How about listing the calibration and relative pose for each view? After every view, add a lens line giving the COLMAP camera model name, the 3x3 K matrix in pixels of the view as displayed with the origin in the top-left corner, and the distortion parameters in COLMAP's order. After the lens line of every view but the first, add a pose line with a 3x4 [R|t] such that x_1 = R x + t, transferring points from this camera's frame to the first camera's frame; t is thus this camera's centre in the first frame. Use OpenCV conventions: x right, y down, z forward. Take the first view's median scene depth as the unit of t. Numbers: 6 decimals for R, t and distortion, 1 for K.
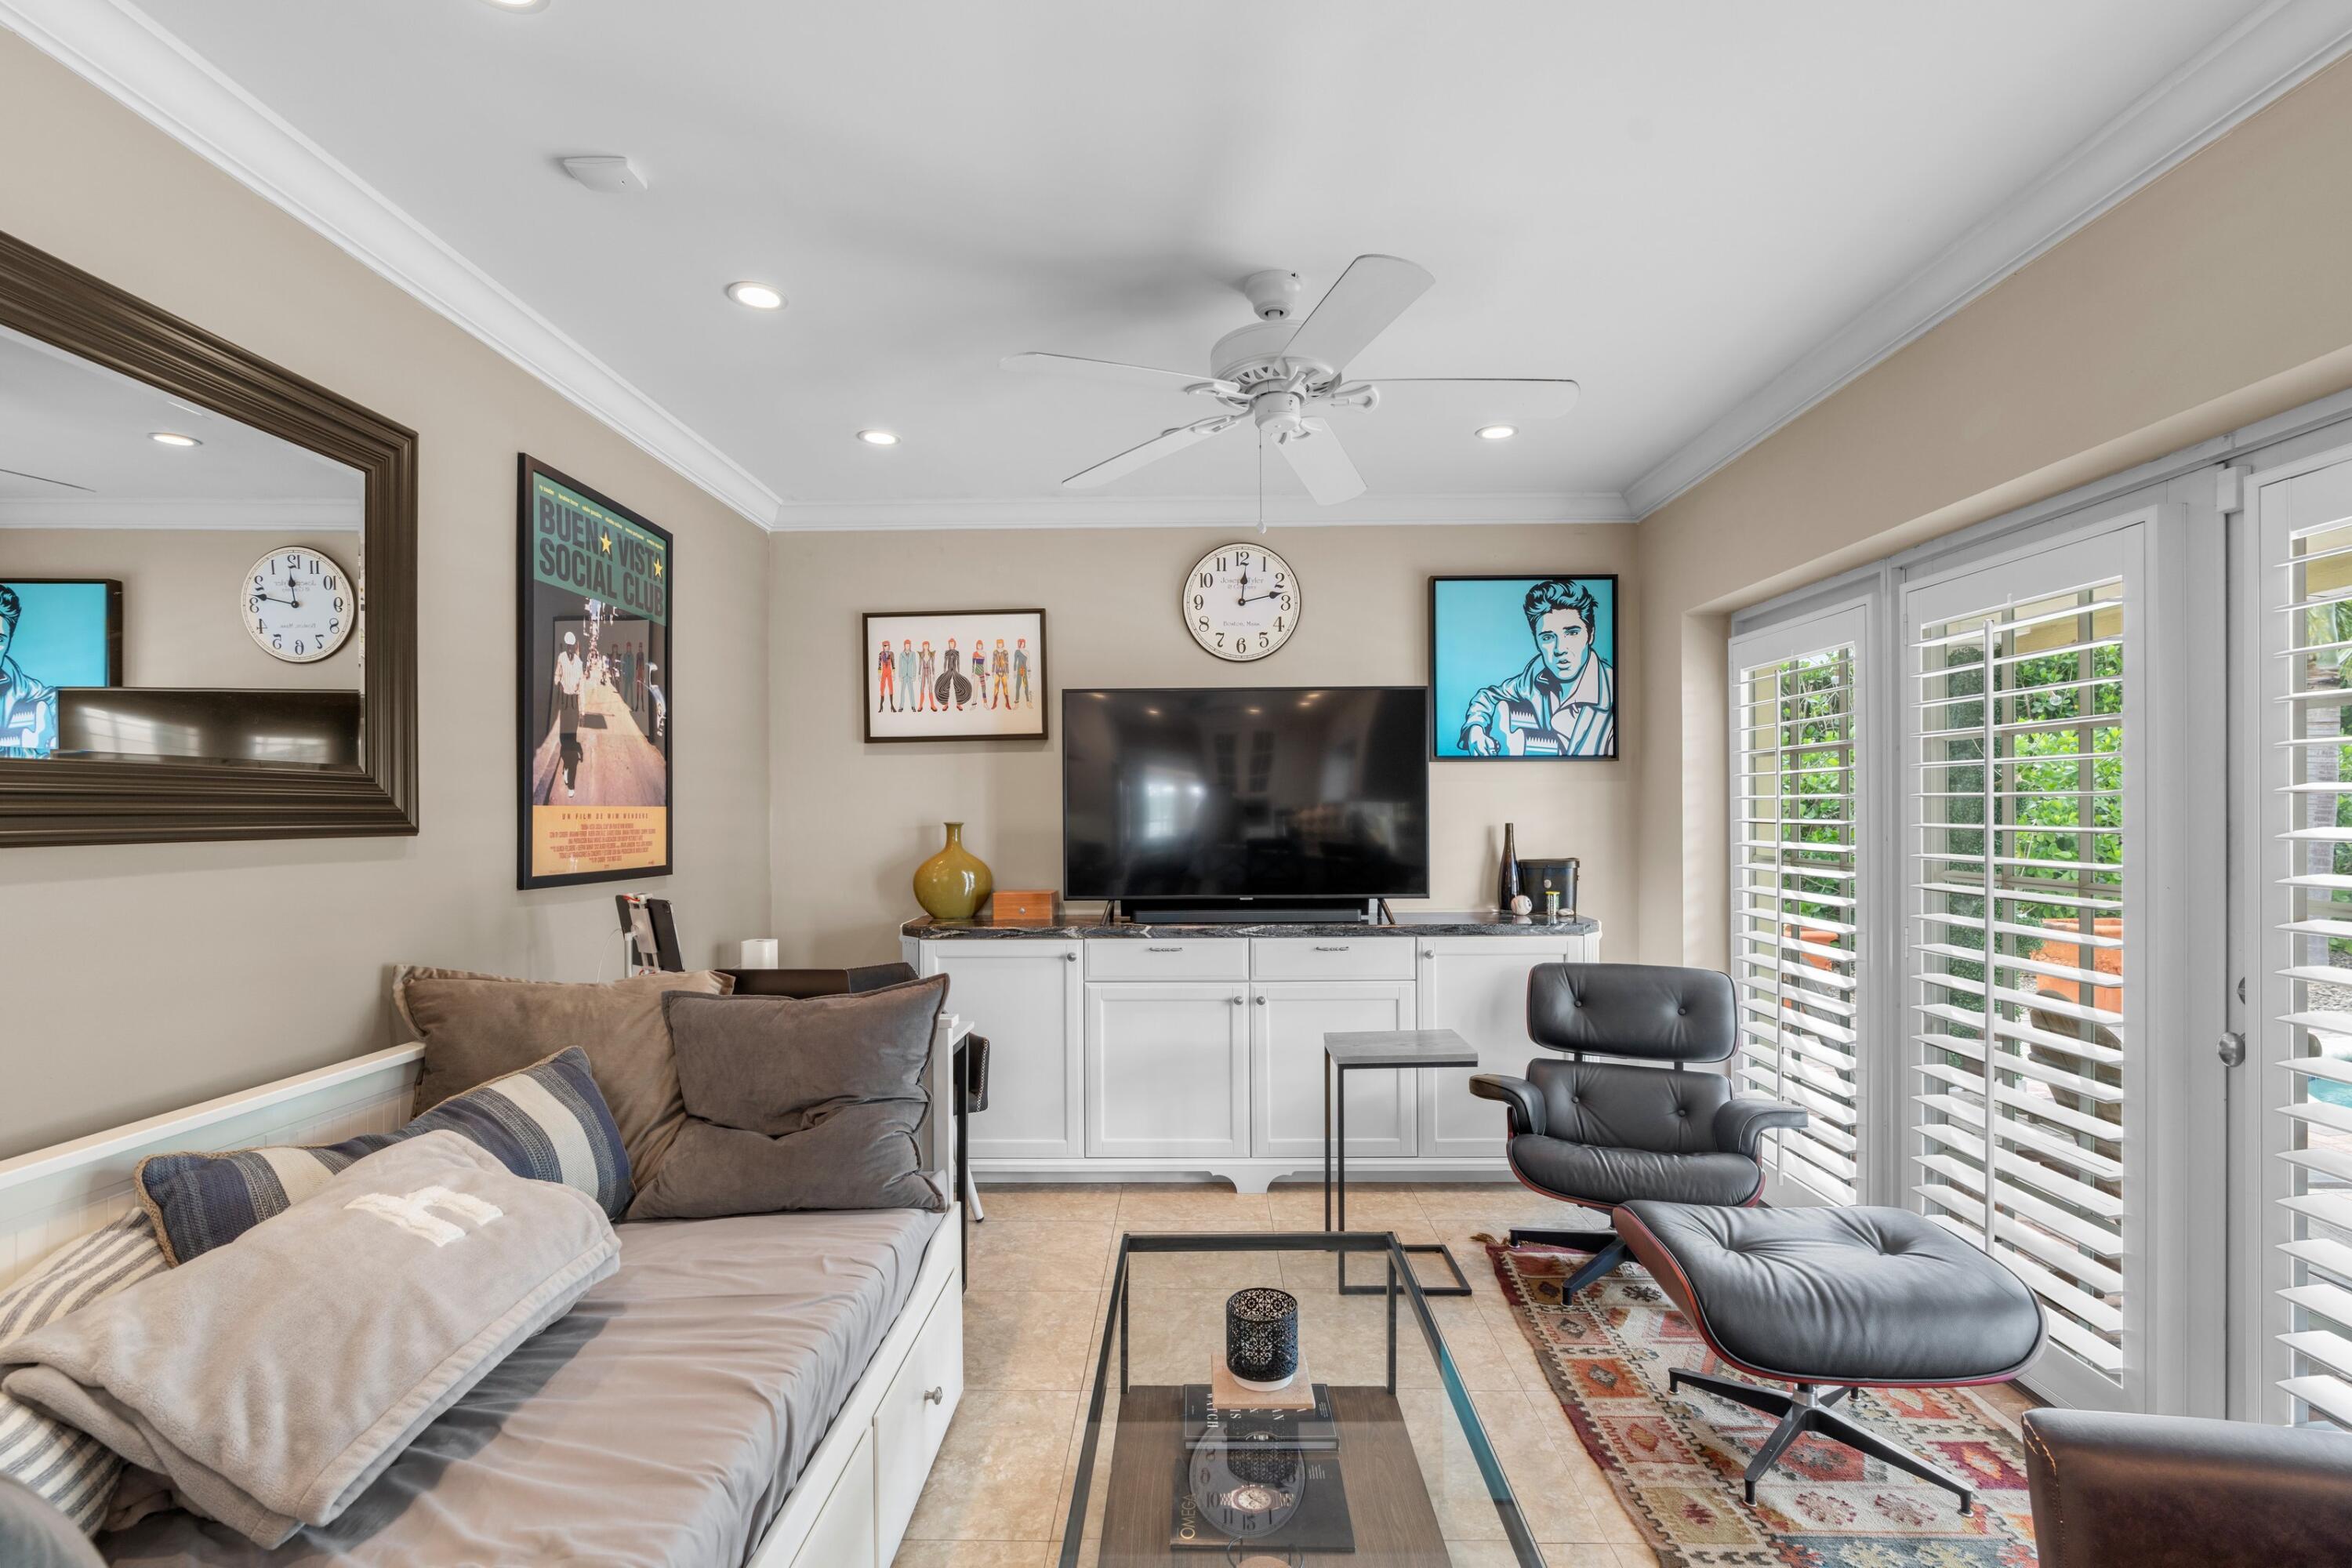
lens RADIAL K [[1066.5, 0, 1179.3], [0, 1066.5, 812.6], [0, 0, 1]] dist [-0.012300, 0.004050]
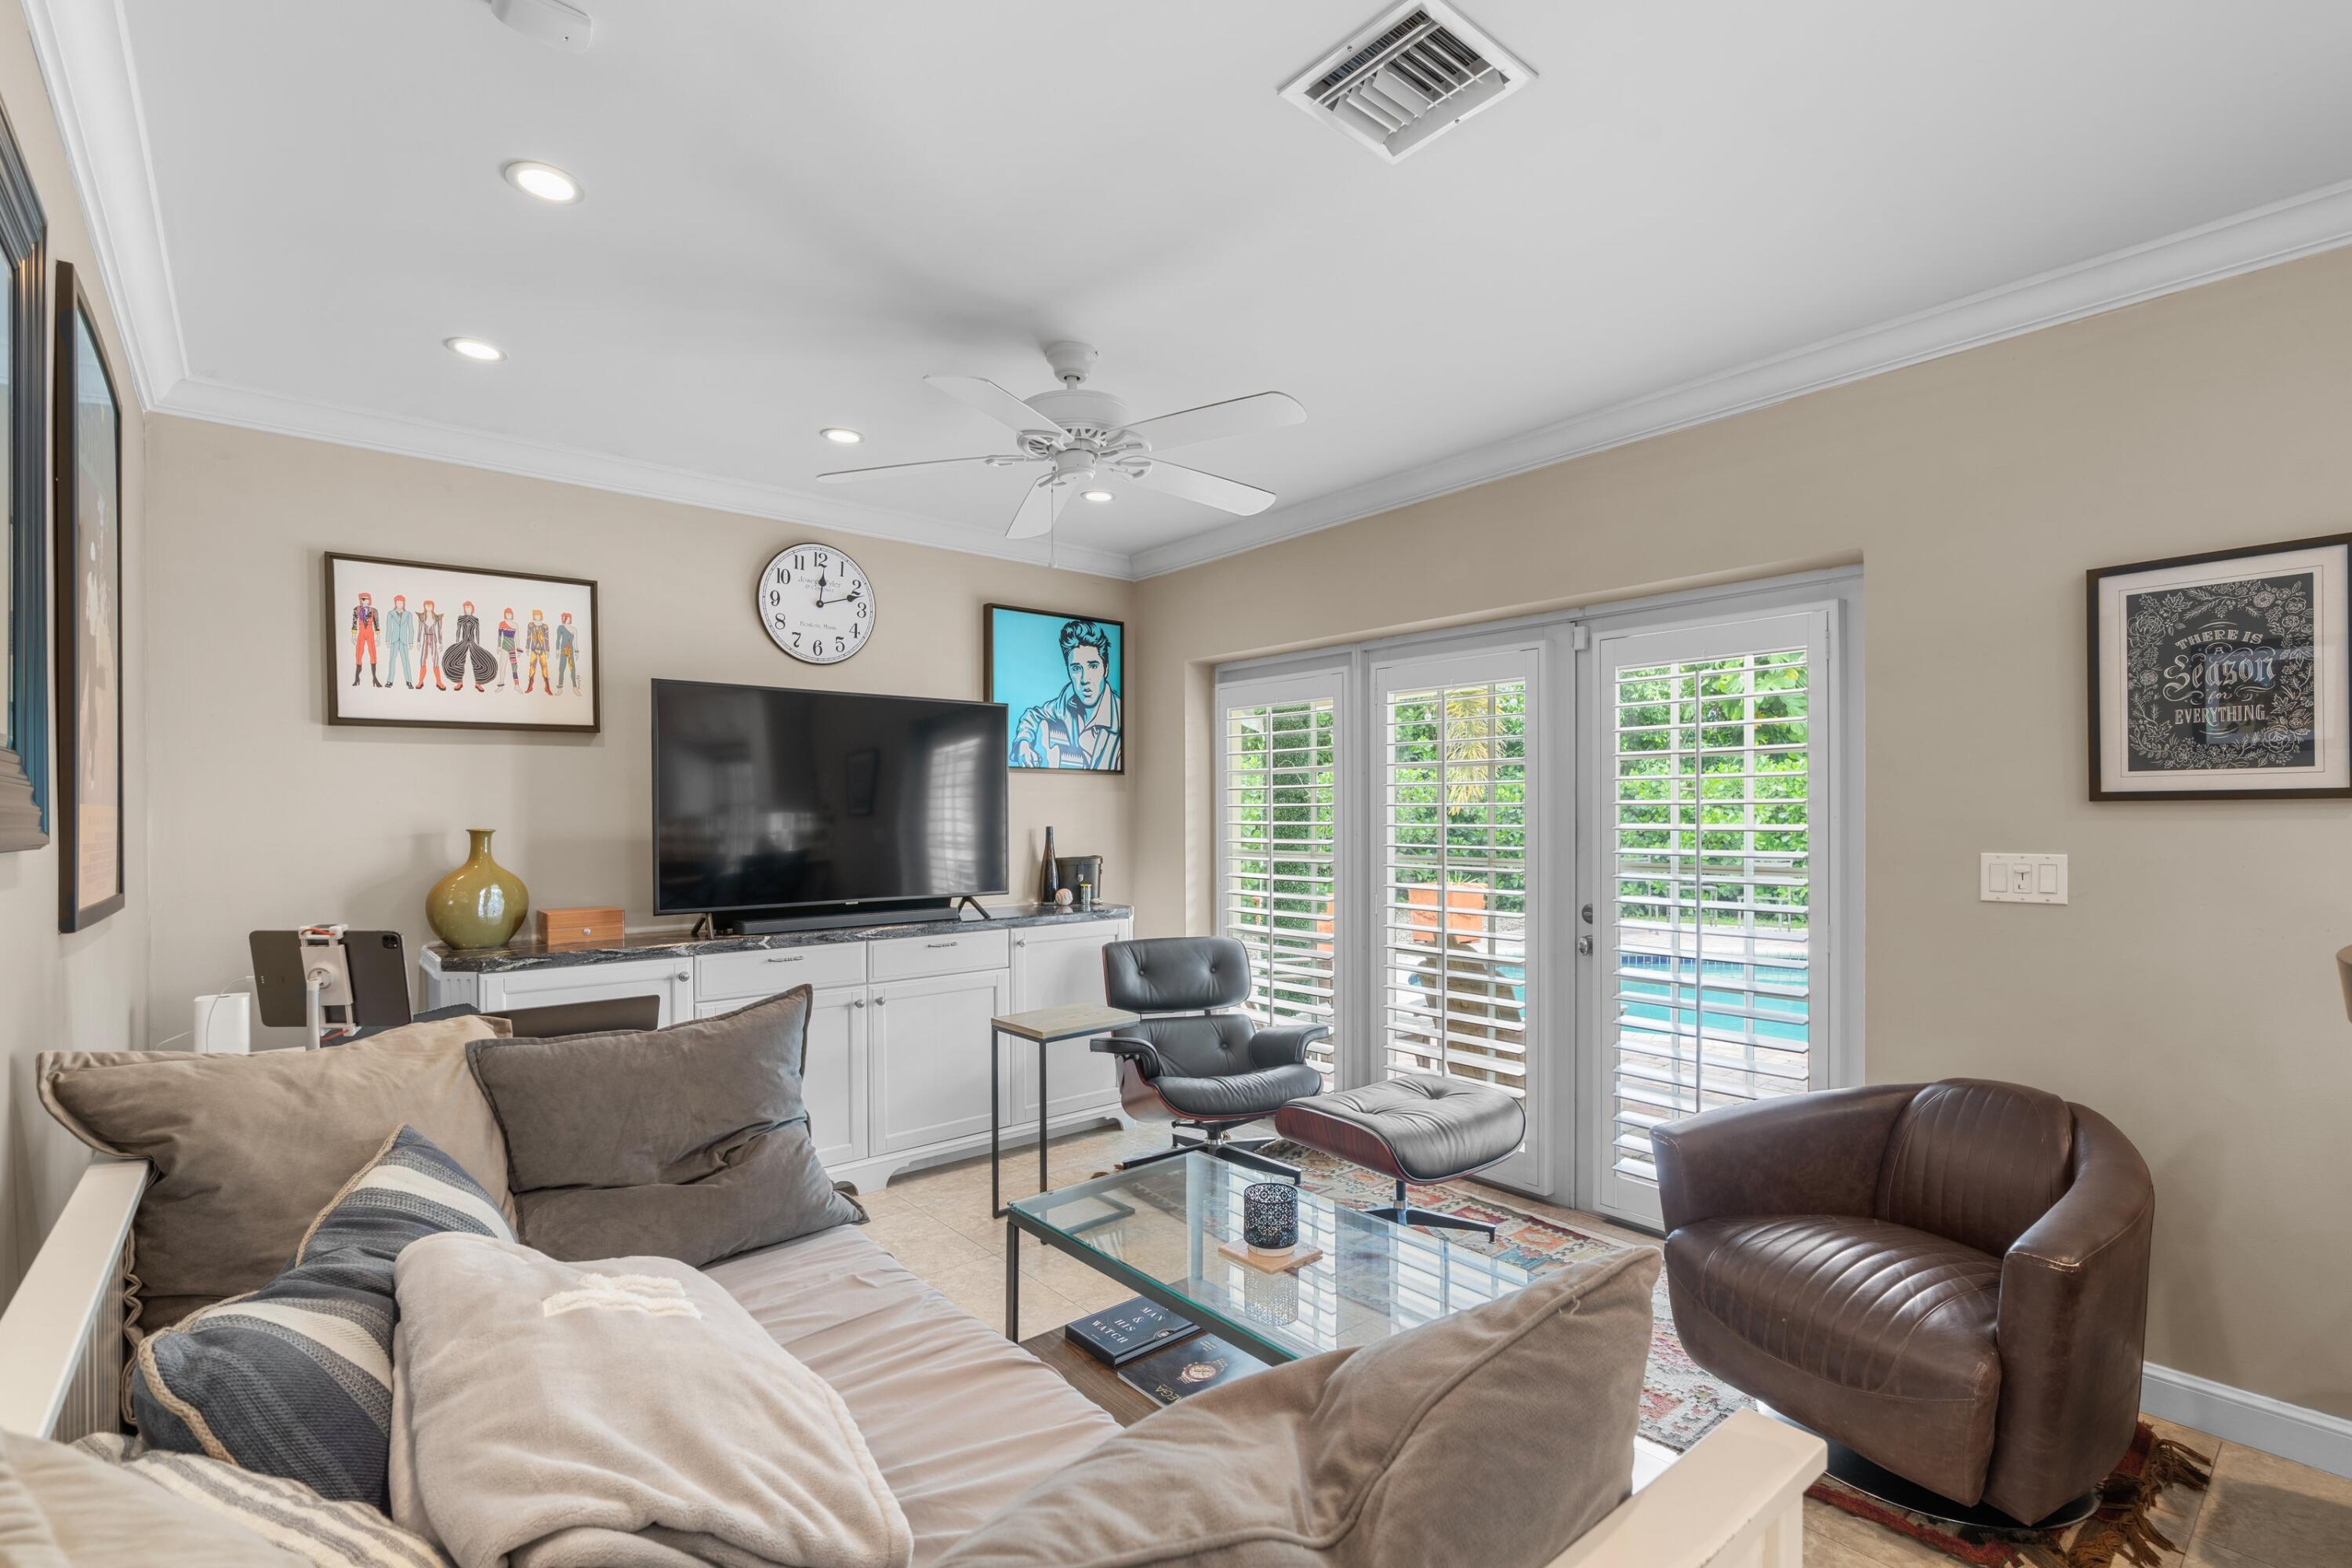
lens RADIAL K [[1066.5, 0, 1184.9], [0, 1066.5, 820.5], [0, 0, 1]] dist [-0.012300, 0.004050]
pose [[0.748601, -0.001440, 0.663020, -0.348589], [0.001236, 0.999999, 0.000777, 0.002708], [-0.663020, 0.000238, 0.748602, 0.038708]]
